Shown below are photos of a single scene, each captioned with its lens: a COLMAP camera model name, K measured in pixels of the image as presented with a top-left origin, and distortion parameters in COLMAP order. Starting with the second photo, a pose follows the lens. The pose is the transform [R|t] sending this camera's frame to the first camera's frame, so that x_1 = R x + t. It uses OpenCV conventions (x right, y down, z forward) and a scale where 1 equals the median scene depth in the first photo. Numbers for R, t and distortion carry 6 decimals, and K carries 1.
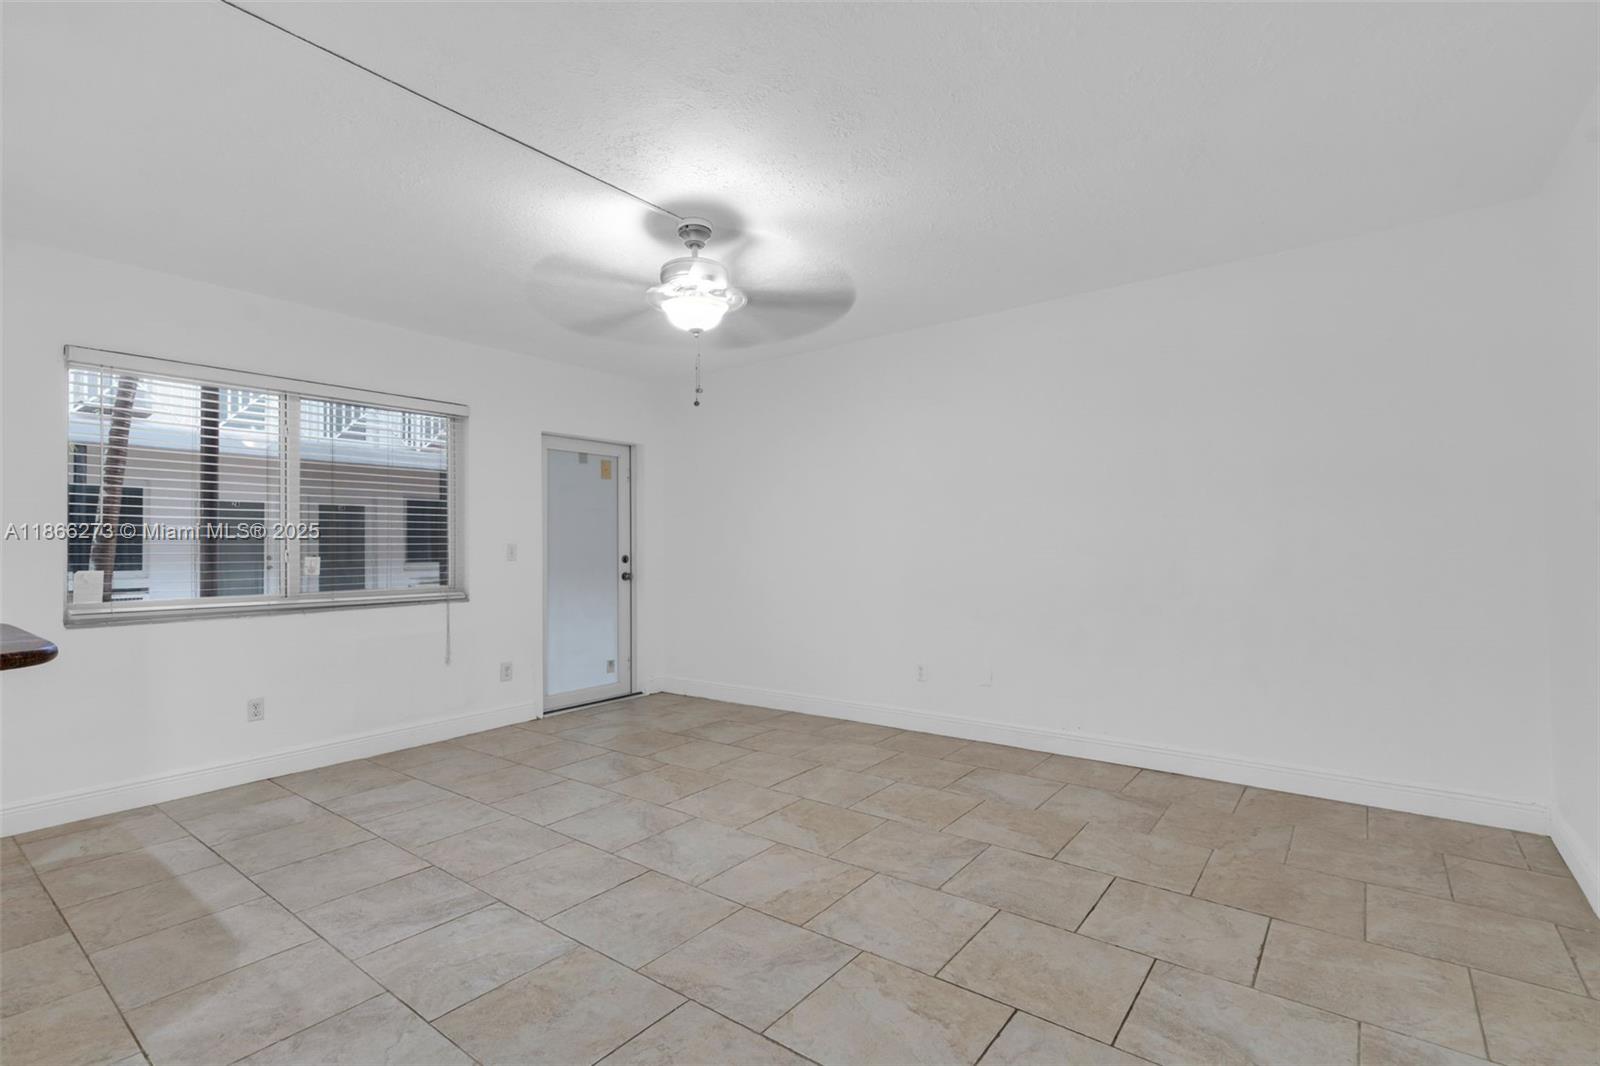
lens RADIAL K [[743.3, 0, 800.0], [0, 743.3, 533.0], [0, 0, 1]] dist [-0.004117, -0.000131]
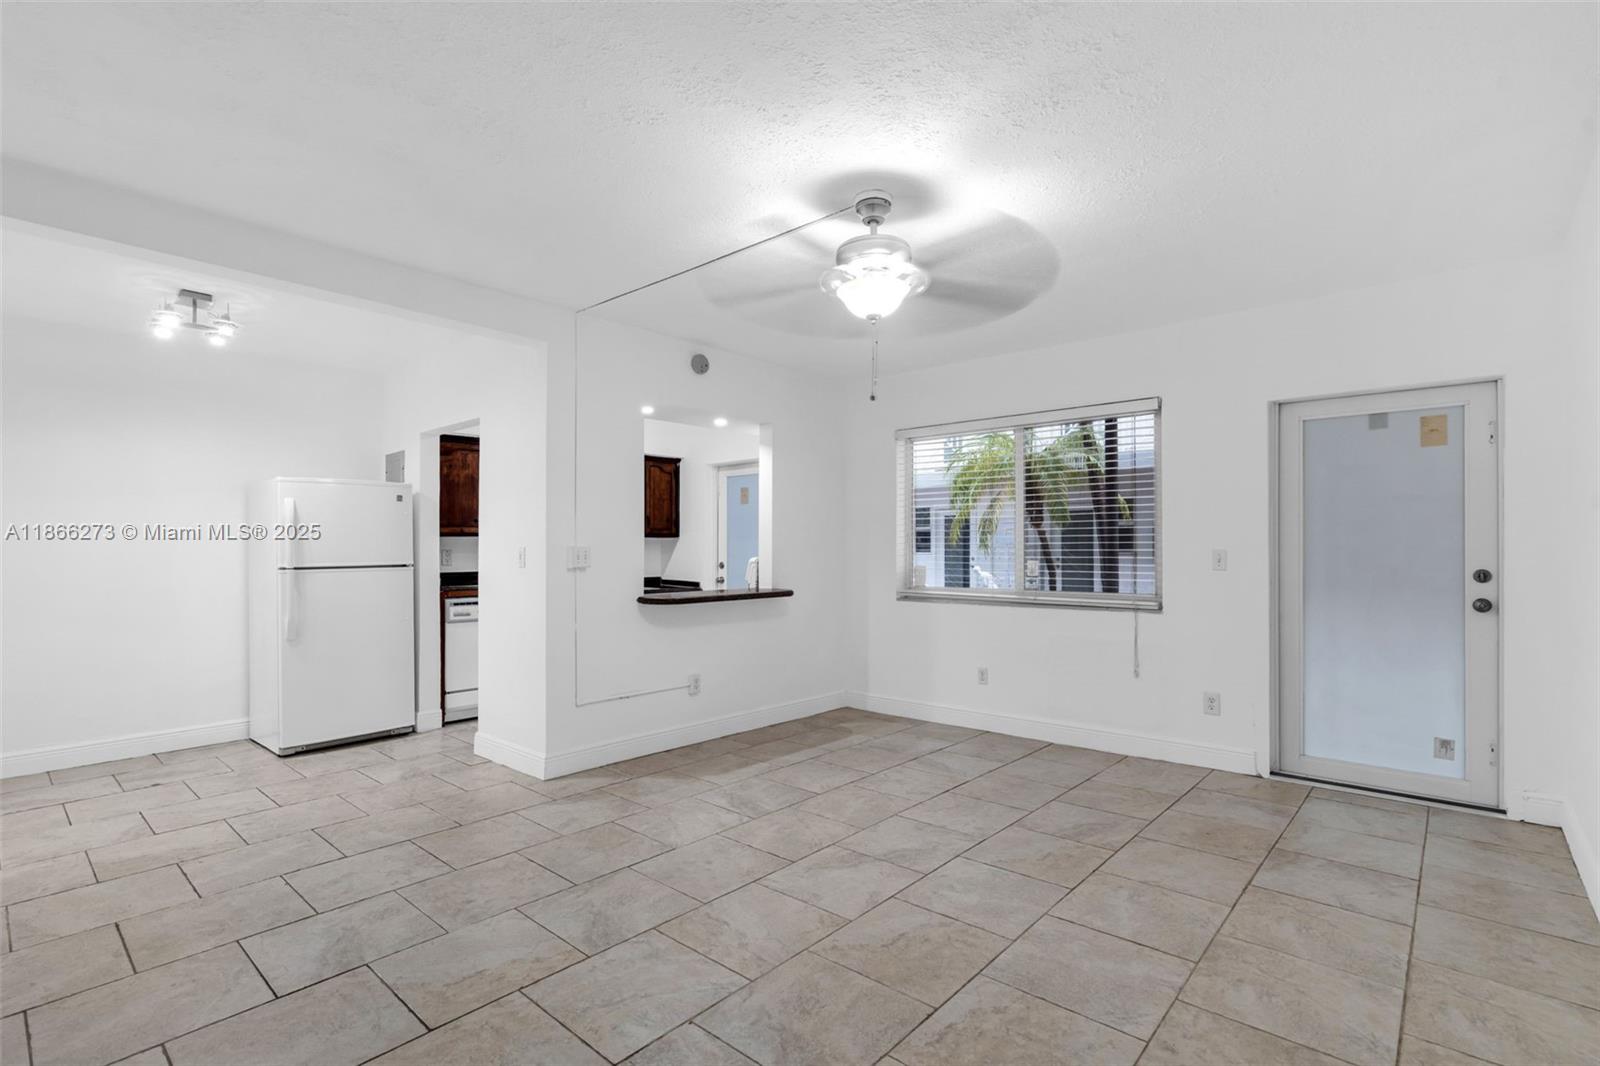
lens RADIAL K [[753.3, 0, 797.2], [0, 753.3, 545.7], [0, 0, 1]] dist [0.001126, -0.000005]
pose [[-0.081284, 0.002865, -0.996687, 0.732104], [0.020076, 0.999798, 0.001237, -0.001101], [0.996489, -0.019909, -0.081325, 0.920555]]
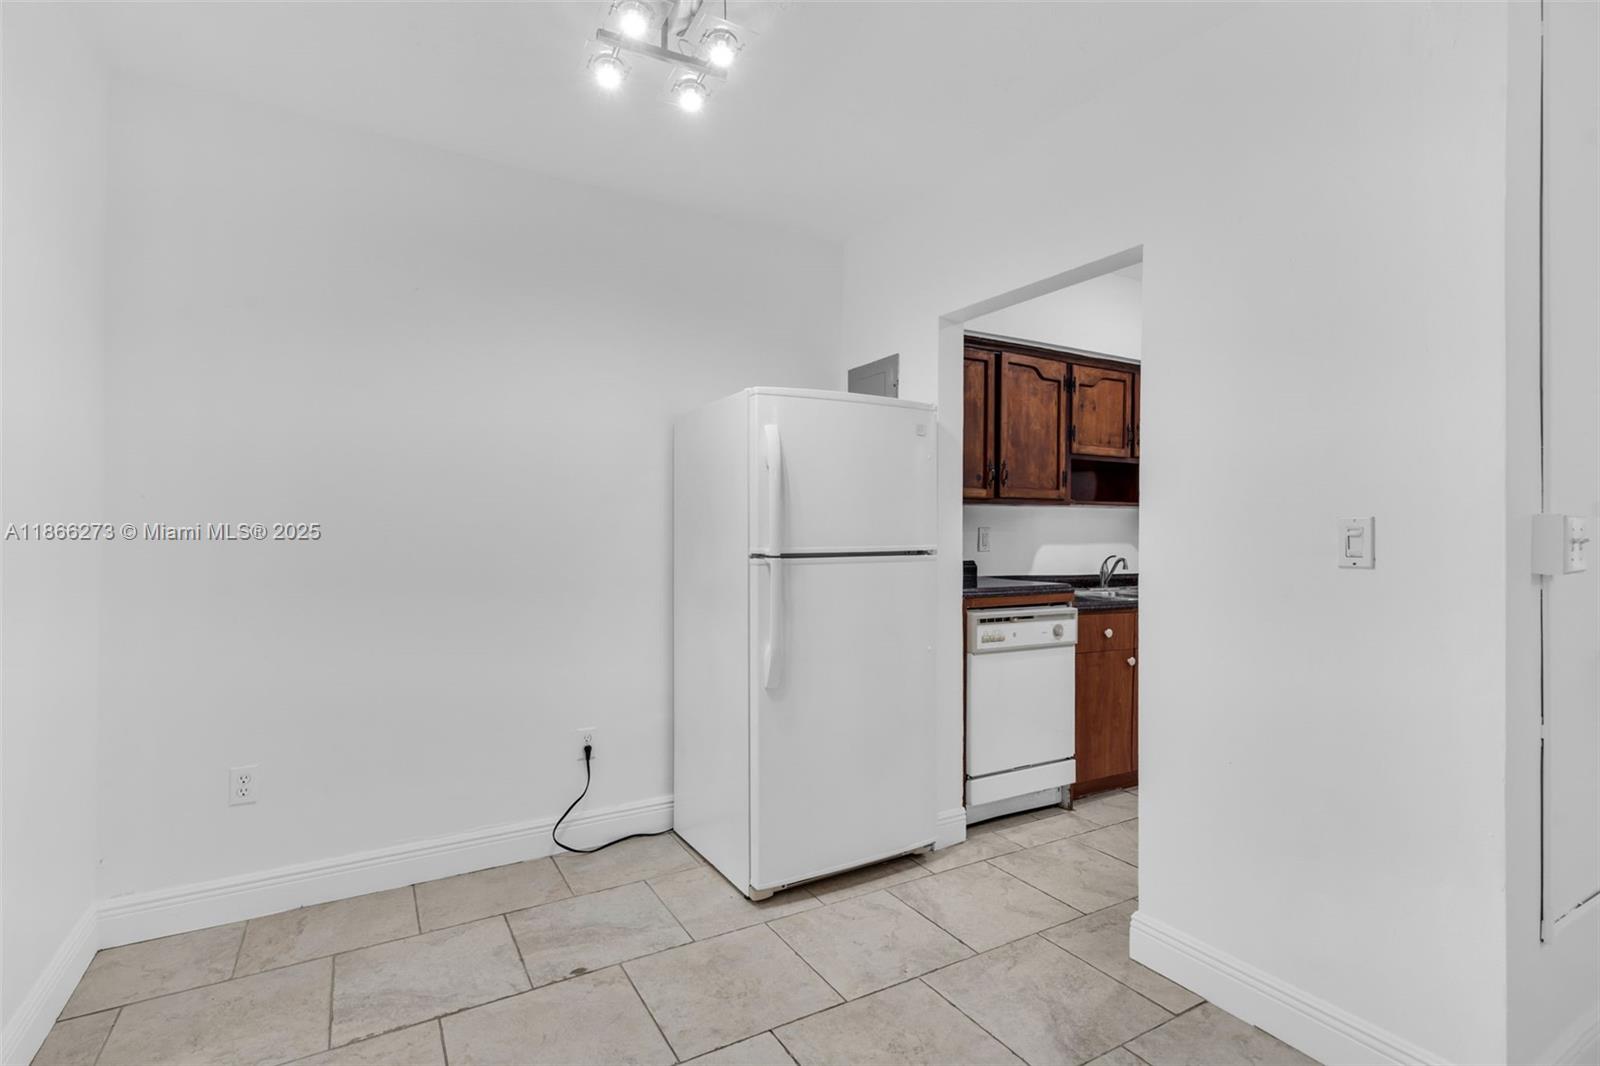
lens RADIAL K [[744.9, 0, 779.4], [0, 744.9, 529.8], [0, 0, 1]] dist [0.000282, 0.000010]
pose [[-0.385029, 0.004980, -0.922891, 0.104376], [0.008510, 0.999962, 0.001846, -0.003036], [0.922865, -0.007143, -0.385057, 0.168659]]
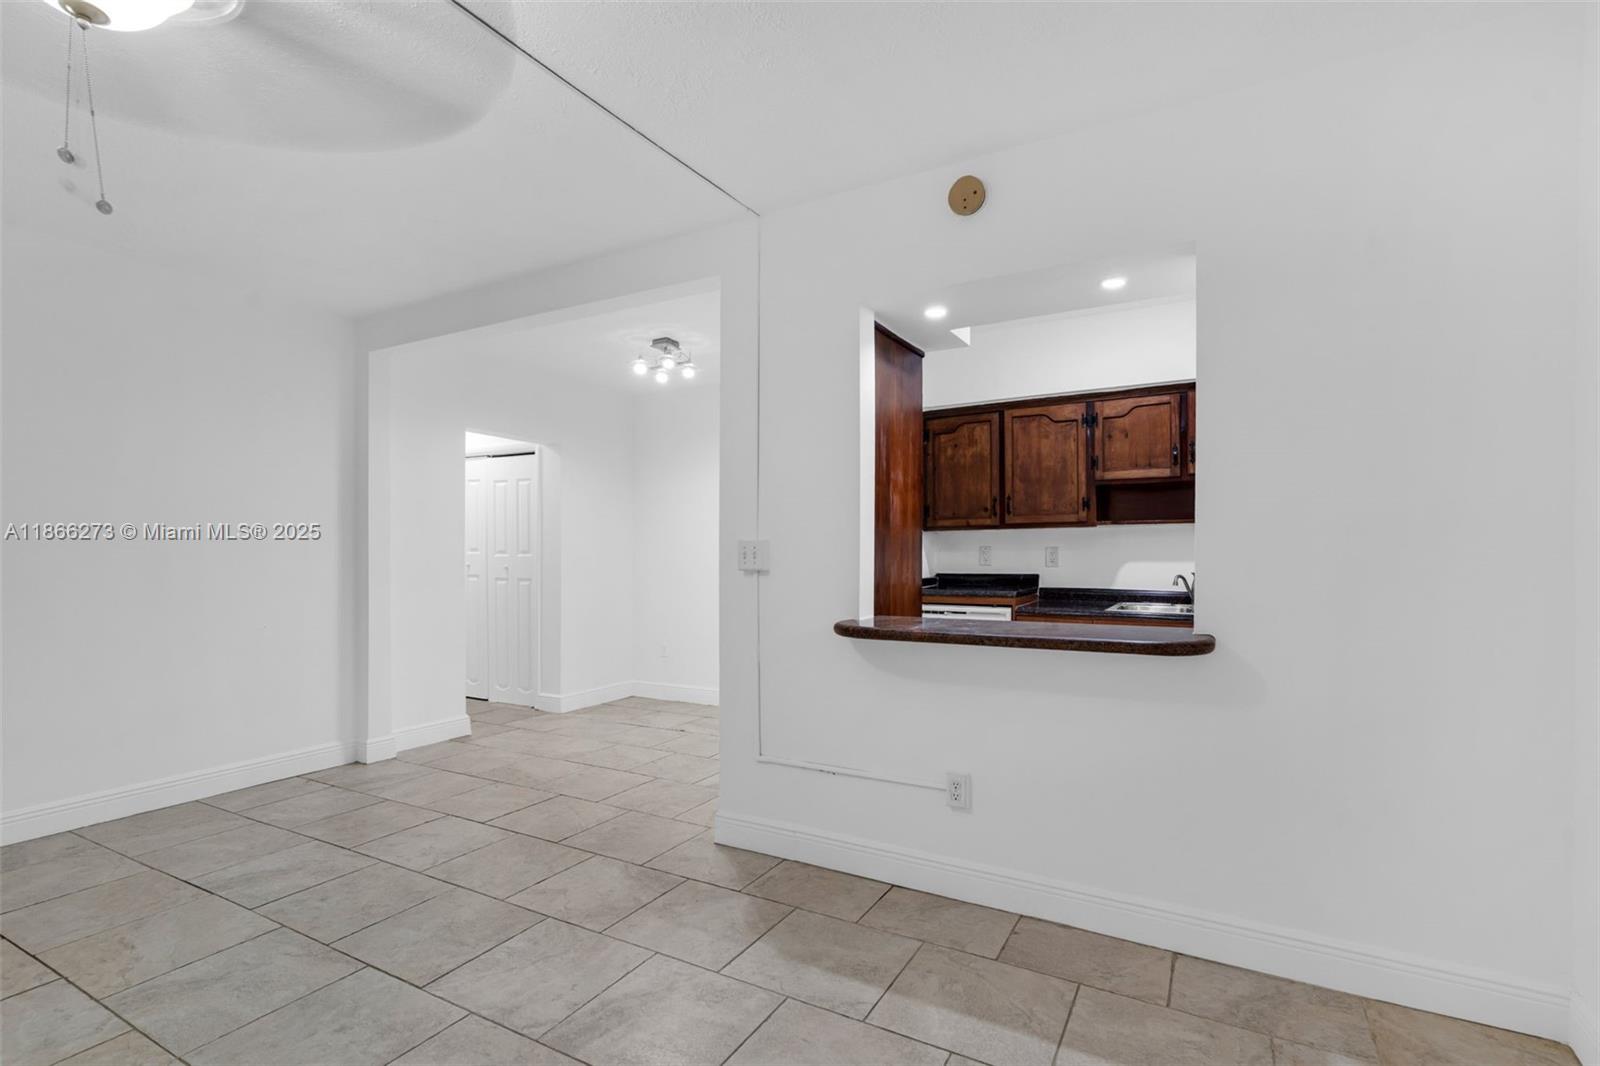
lens RADIAL K [[753.3, 0, 797.2], [0, 753.3, 545.7], [0, 0, 1]] dist [0.001126, -0.000005]
pose [[-0.990278, 0.009531, -0.138779, -0.431956], [0.012636, 0.999689, -0.021505, 0.020525], [0.138530, -0.023050, -0.990090, 1.370844]]
